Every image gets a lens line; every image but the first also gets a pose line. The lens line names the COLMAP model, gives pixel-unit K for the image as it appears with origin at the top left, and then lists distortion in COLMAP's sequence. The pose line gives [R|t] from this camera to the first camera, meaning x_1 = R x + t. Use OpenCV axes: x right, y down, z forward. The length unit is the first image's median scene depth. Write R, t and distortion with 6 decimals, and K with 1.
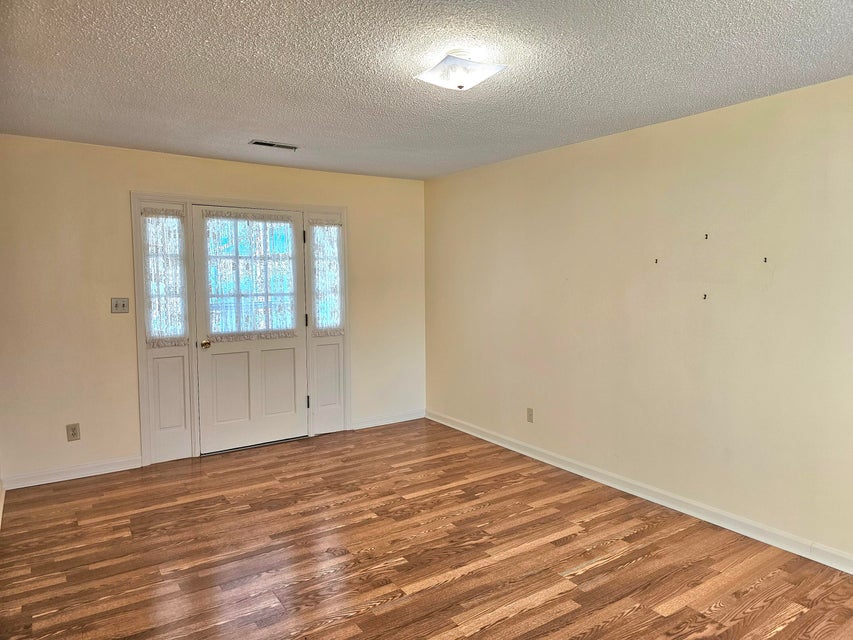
lens RADIAL K [[573.5, 0, 426.5], [0, 573.5, 320.0], [0, 0, 1]] dist [0.078916, -0.086587]
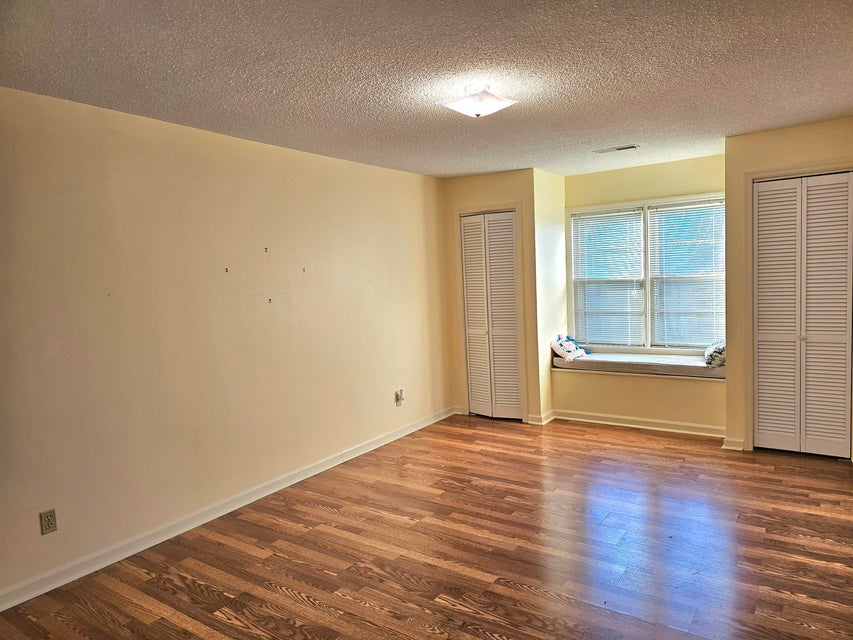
lens RADIAL K [[573.5, 0, 426.5], [0, 573.5, 320.0], [0, 0, 1]] dist [0.078916, -0.086587]
pose [[-0.368230, -0.054709, 0.928124, -0.762550], [0.118612, 0.987346, 0.105259, -0.096230], [-0.922138, 0.148847, -0.357081, 1.154763]]
